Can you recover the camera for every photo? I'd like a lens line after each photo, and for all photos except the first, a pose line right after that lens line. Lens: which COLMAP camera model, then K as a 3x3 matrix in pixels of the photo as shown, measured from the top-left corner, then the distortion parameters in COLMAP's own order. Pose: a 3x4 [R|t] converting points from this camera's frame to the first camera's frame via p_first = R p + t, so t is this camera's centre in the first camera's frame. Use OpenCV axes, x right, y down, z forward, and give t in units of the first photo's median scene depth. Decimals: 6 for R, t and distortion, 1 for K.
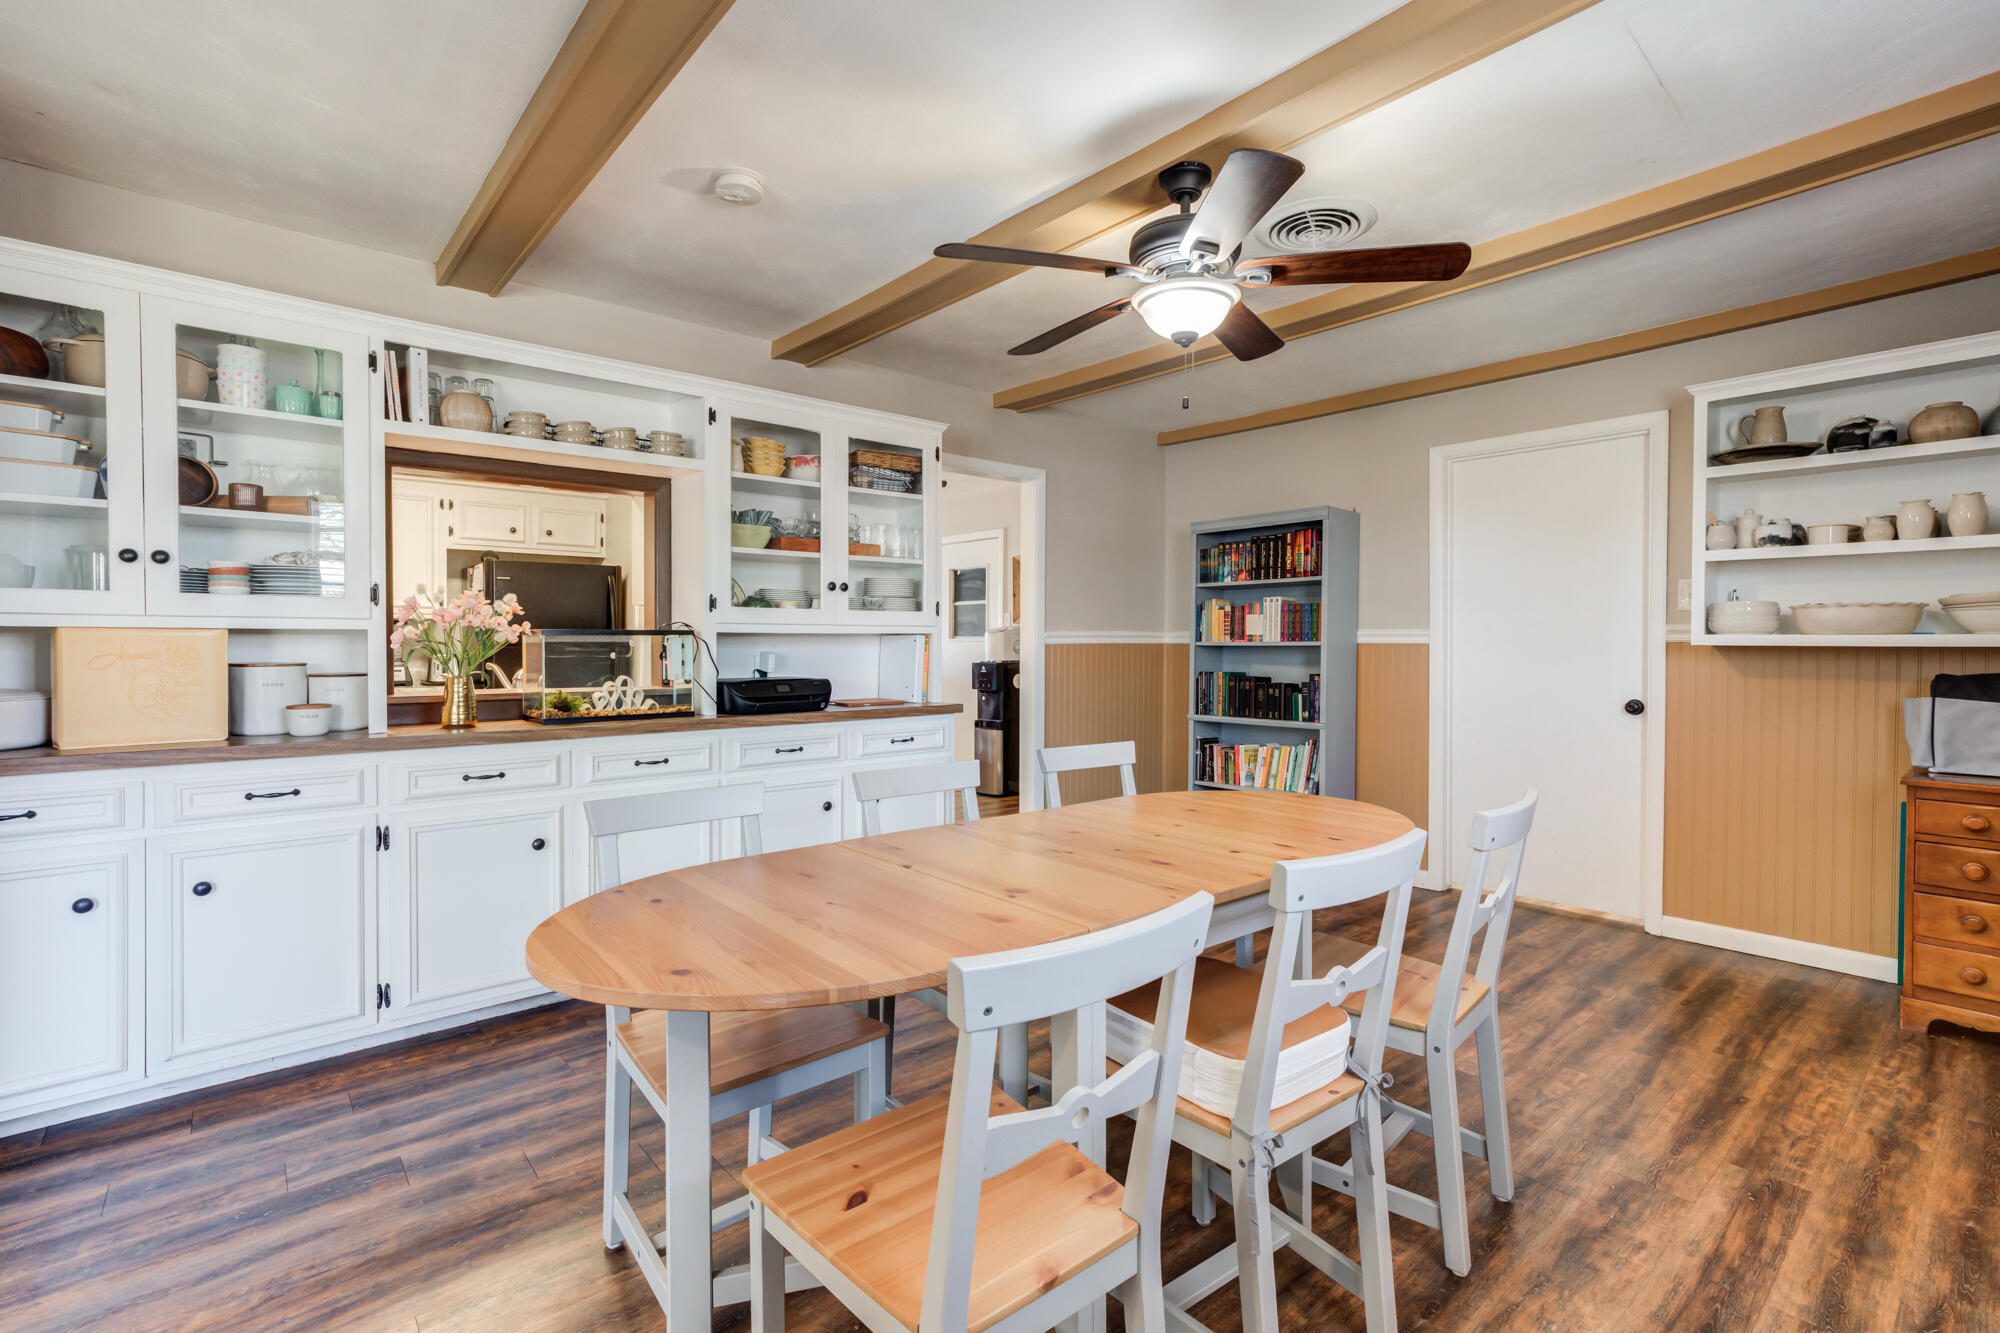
lens RADIAL K [[934.4, 0, 971.3], [0, 934.4, 656.2], [0, 0, 1]] dist [-0.020895, 0.015769]
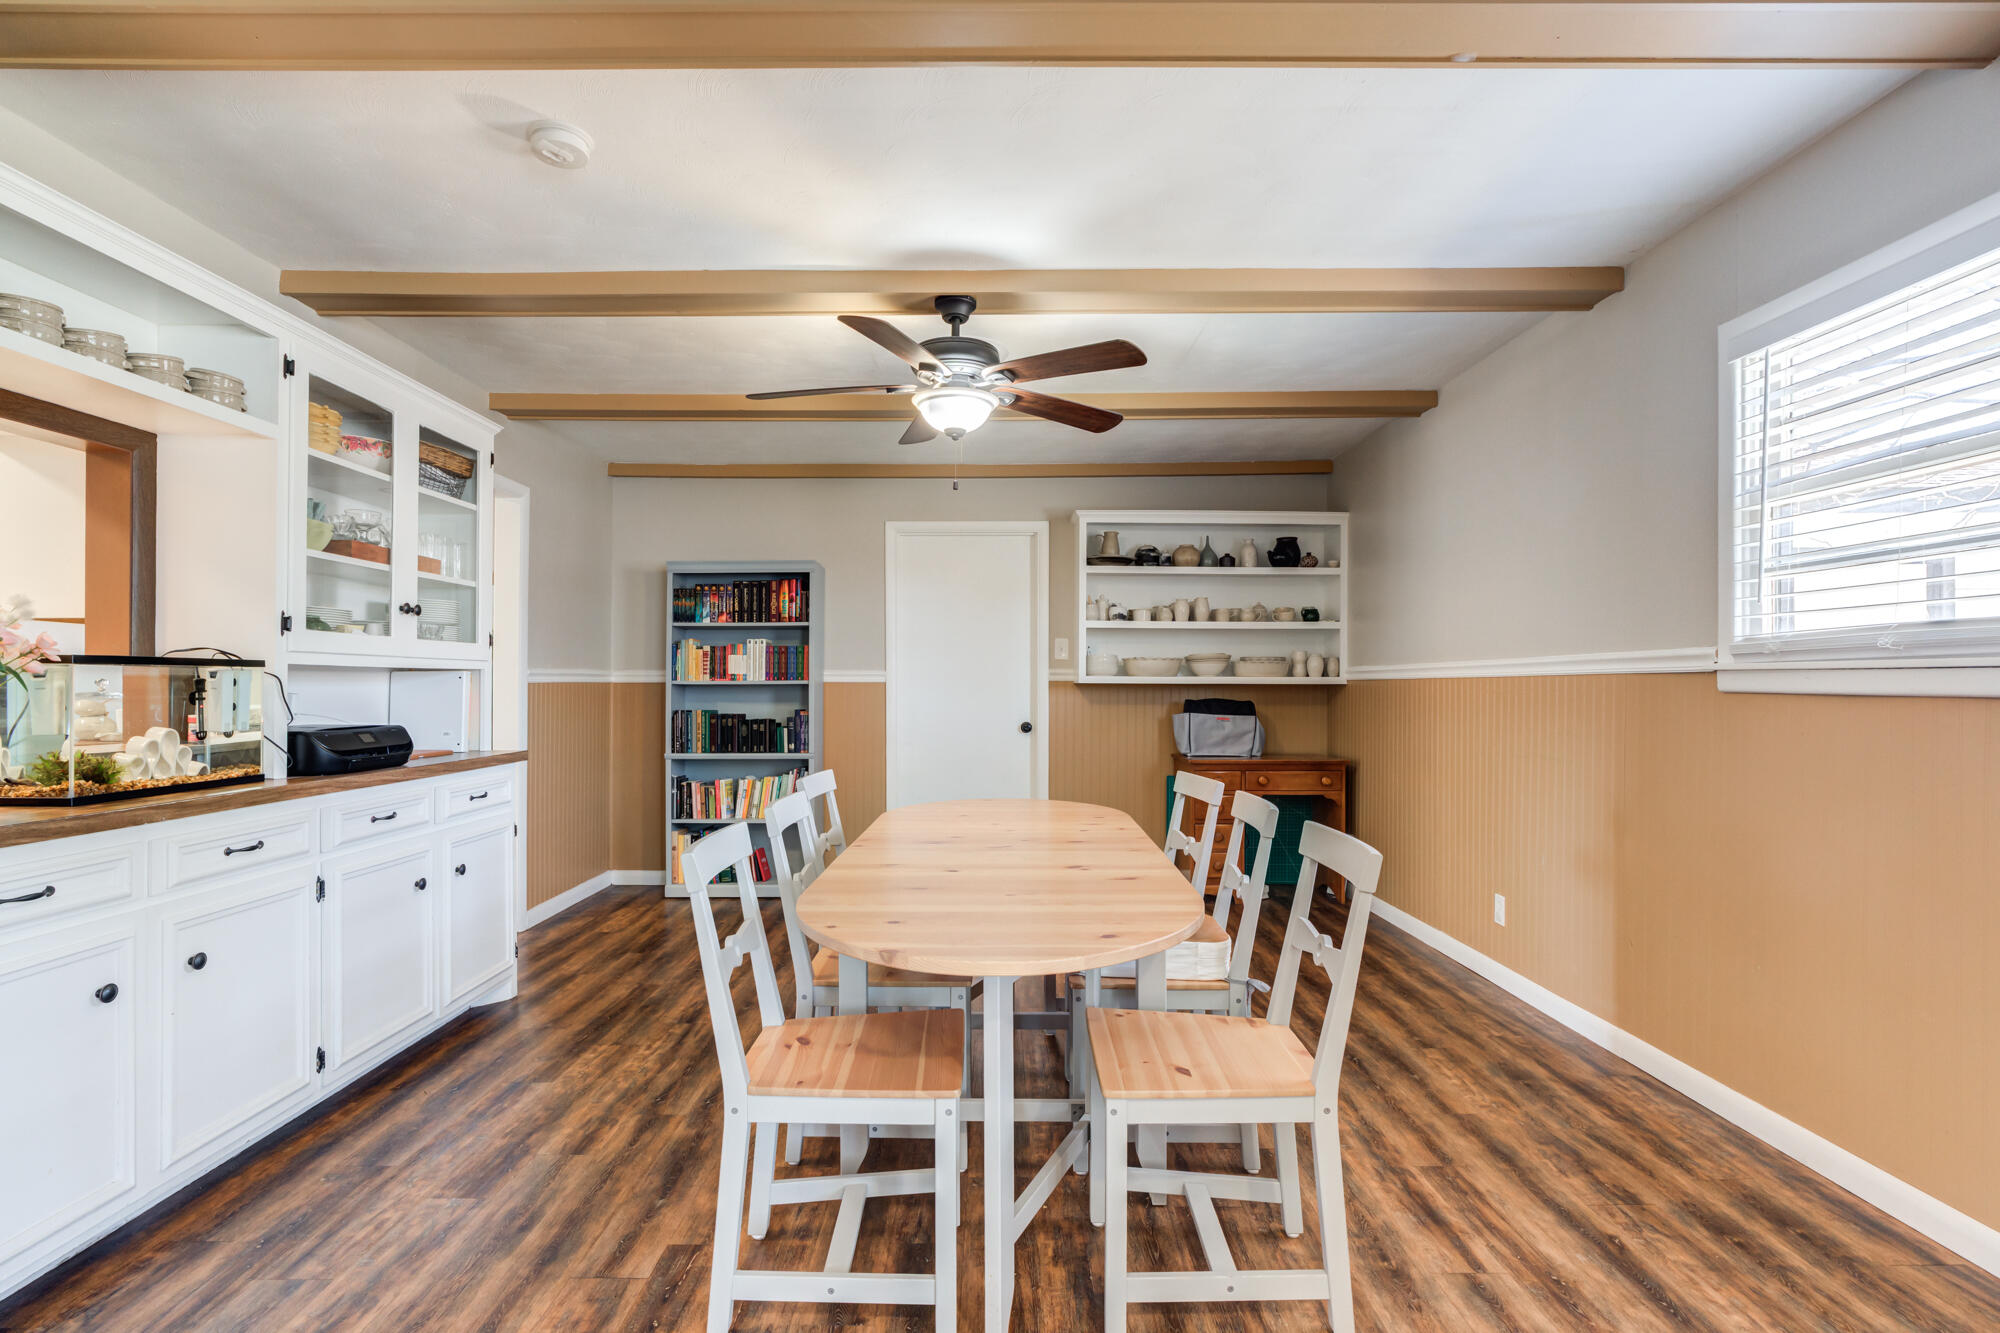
lens RADIAL K [[993.4, 0, 977.5], [0, 993.4, 675.4], [0, 0, 1]] dist [-0.003160, -0.000341]
pose [[0.640958, 0.007232, 0.767542, -0.448095], [0.011480, 0.999753, -0.019007, 0.003507], [-0.767490, 0.020994, 0.640717, 0.080127]]
